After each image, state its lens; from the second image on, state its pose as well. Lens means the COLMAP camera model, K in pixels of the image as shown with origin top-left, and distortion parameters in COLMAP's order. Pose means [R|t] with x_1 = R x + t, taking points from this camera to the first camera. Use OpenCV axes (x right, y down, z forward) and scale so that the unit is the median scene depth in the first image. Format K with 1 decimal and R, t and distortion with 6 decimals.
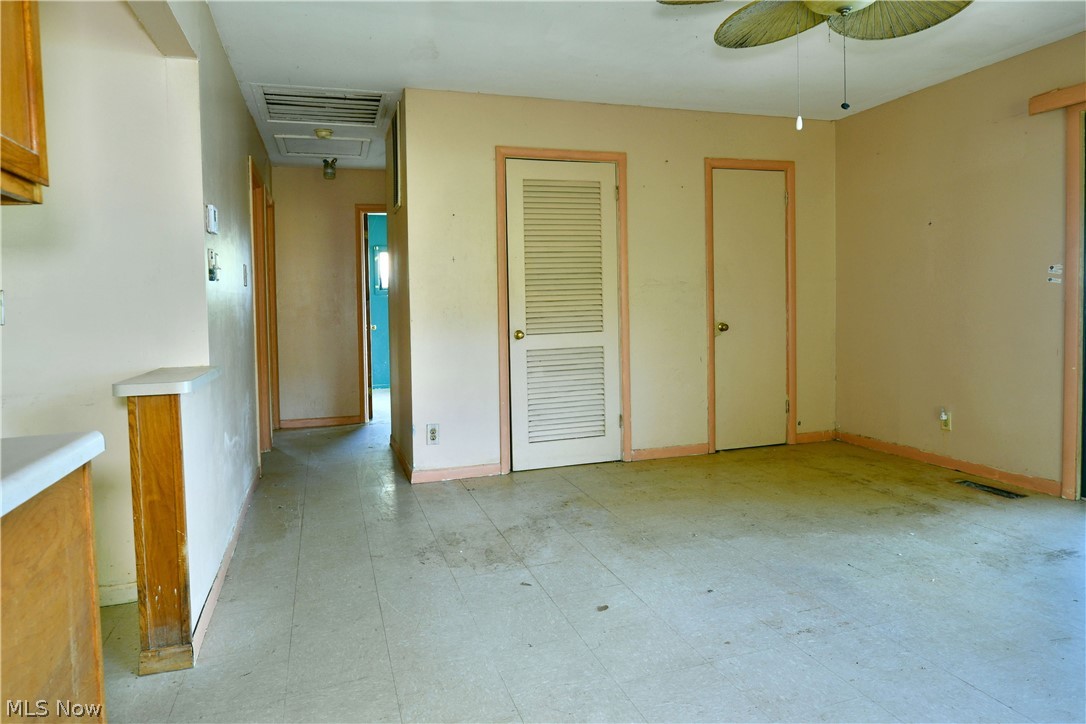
lens RADIAL K [[671.6, 0, 533.2], [0, 671.6, 319.9], [0, 0, 1]] dist [-0.013507, -0.004539]
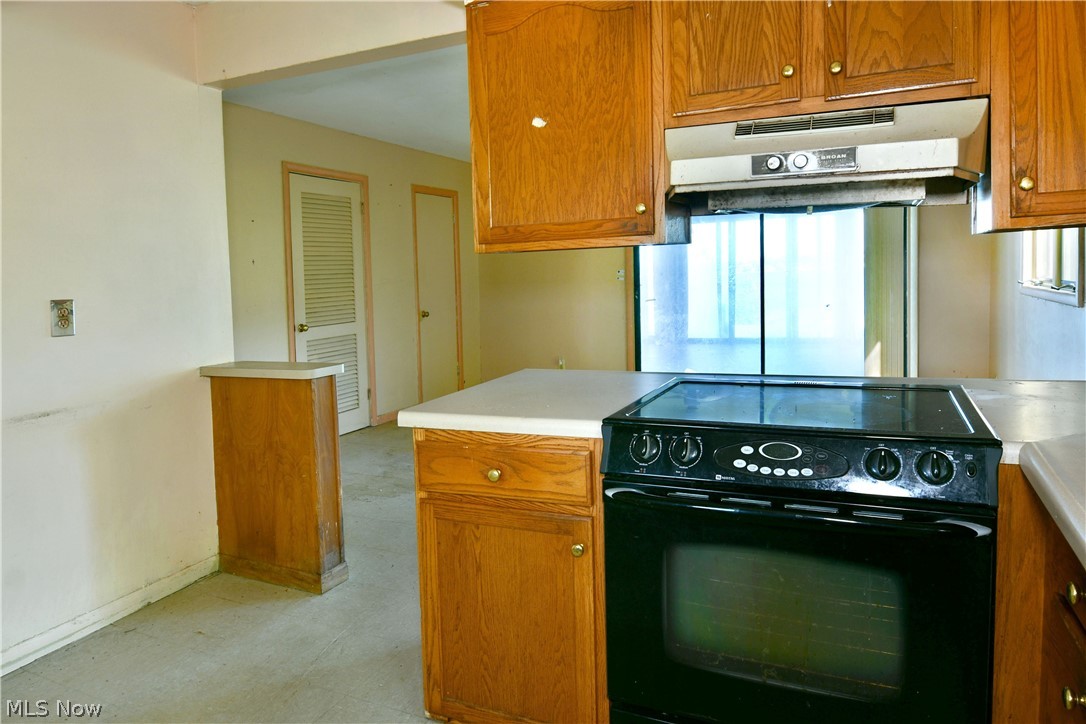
lens RADIAL K [[671.6, 0, 578.2], [0, 671.6, 327.4], [0, 0, 1]] dist [-0.013507, -0.004539]
pose [[0.662930, -0.059872, 0.746284, -0.537731], [0.042634, 0.998199, 0.042210, -0.006700], [-0.747467, 0.003835, 0.664288, -0.105223]]
